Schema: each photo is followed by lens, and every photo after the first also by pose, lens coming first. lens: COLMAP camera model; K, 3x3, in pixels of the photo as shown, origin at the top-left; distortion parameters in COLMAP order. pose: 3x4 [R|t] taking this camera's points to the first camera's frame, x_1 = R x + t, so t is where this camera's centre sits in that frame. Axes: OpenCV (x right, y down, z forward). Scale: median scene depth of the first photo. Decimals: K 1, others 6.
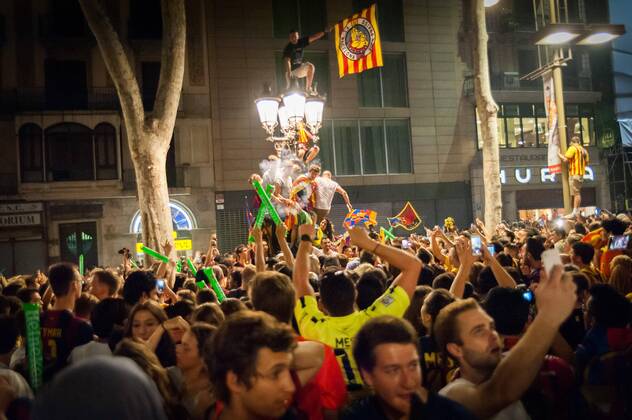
lens RADIAL K [[615.8, 0, 316.0], [0, 615.8, 210.0], [0, 0, 1]] dist [-0.040404, -0.004913]
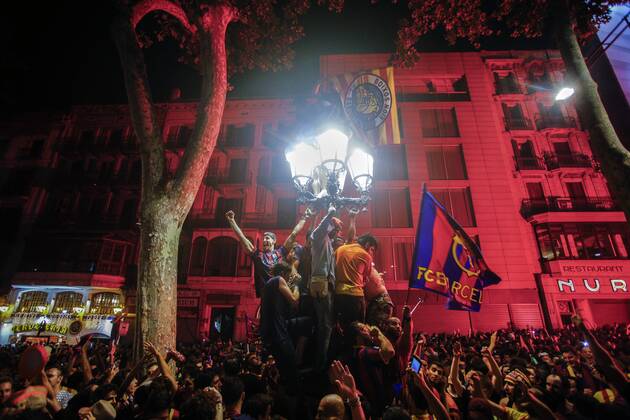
lens RADIAL K [[307.3, 0, 315.0], [0, 307.3, 210.0], [0, 0, 1]] dist [-0.037403, 0.000576]
pose [[0.954136, -0.032952, -0.297554, 0.025504], [-0.058872, 0.953863, -0.294413, 0.001635], [0.293528, 0.298427, 0.908175, 0.362162]]
